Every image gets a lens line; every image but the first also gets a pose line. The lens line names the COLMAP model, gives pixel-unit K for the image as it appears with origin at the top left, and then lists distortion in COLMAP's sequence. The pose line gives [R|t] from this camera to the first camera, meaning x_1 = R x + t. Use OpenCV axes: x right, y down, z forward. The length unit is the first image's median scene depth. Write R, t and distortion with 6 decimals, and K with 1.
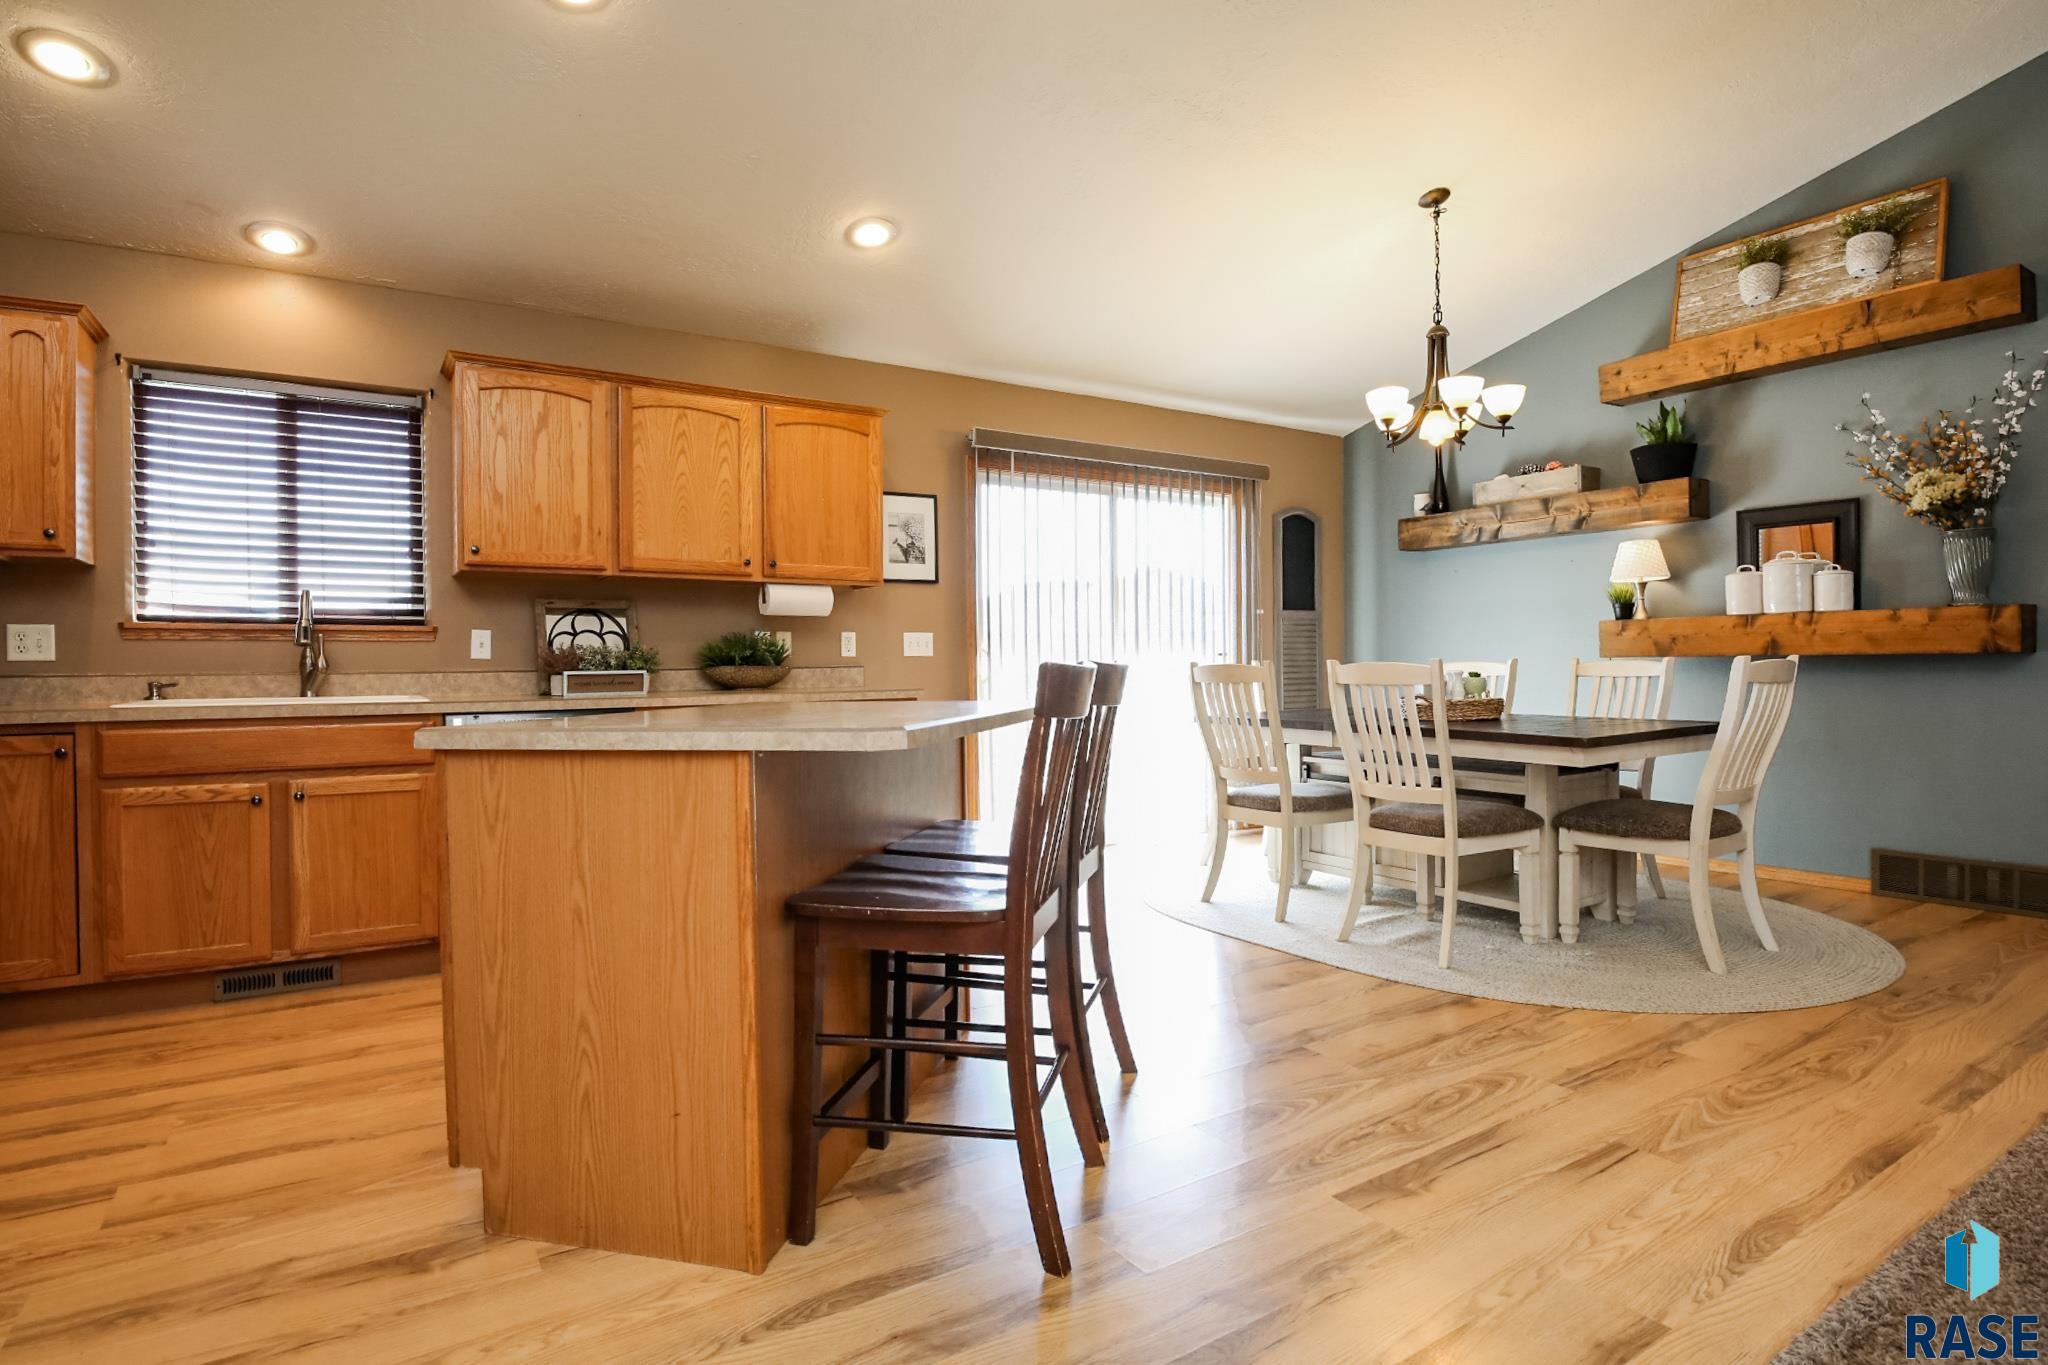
lens RADIAL K [[1047.1, 0, 1028.0], [0, 1047.1, 678.9], [0, 0, 1]] dist [-0.025638, -0.002568]
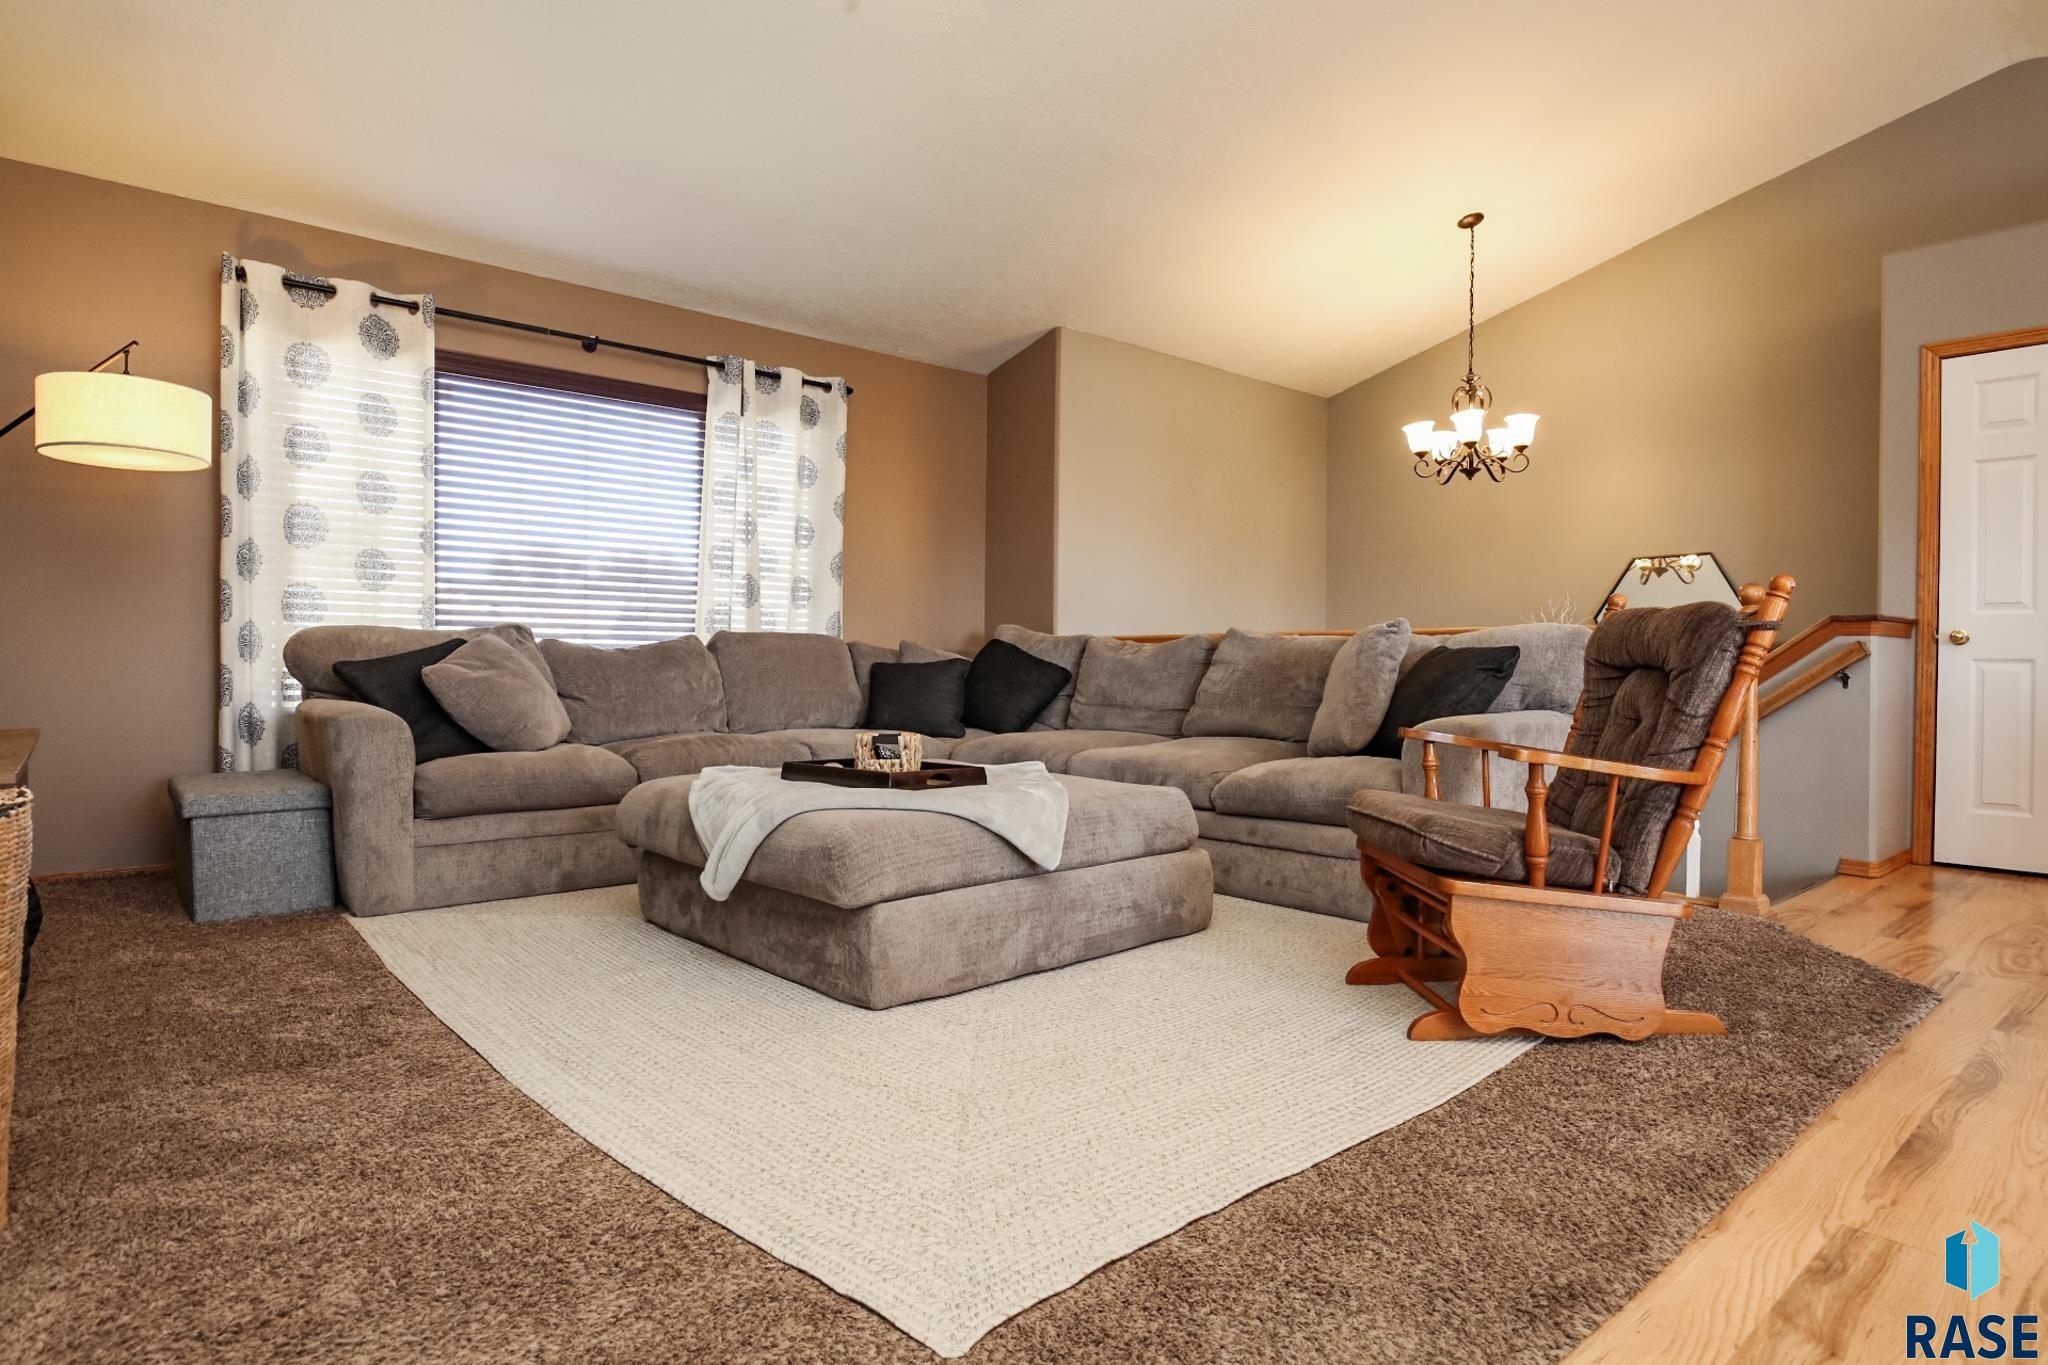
lens RADIAL K [[1087.7, 0, 1027.5], [0, 1087.7, 688.9], [0, 0, 1]] dist [-0.009443, -0.004624]
pose [[-0.990604, 0.003952, -0.136702, 0.876044], [-0.001646, 0.999165, 0.040814, 0.032090], [0.136750, 0.040656, -0.989771, 0.917524]]
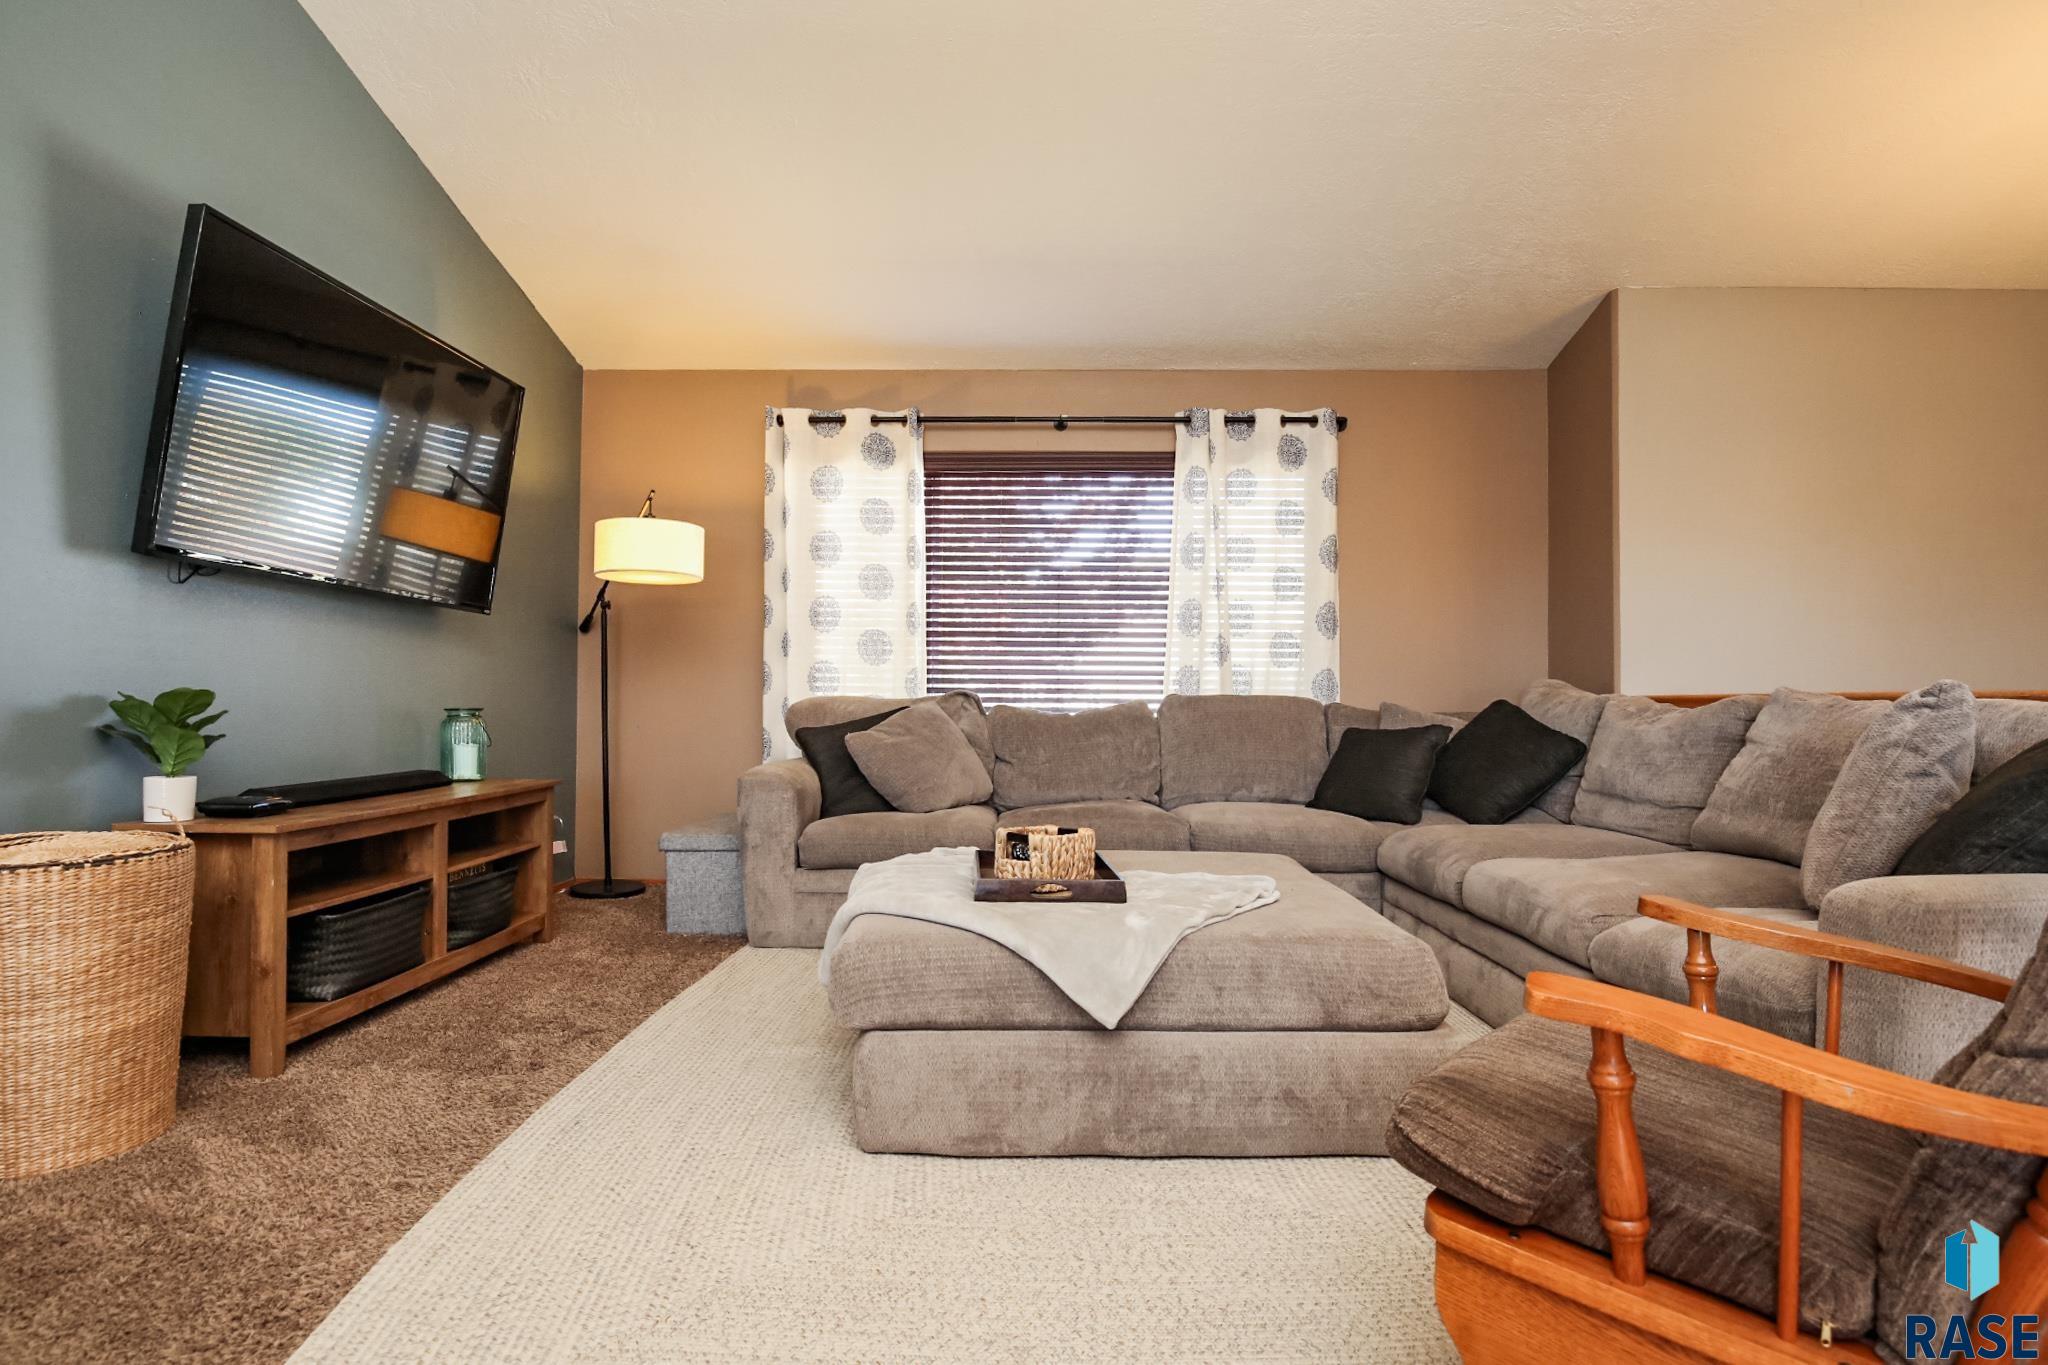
lens RADIAL K [[1087.7, 0, 1033.3], [0, 1087.7, 672.2], [0, 0, 1]] dist [-0.009443, -0.004624]
pose [[-0.827348, 0.015205, 0.561484, 0.499503], [0.009451, 0.999869, -0.013150, 0.006936], [-0.561611, -0.005573, -0.827383, 0.707329]]
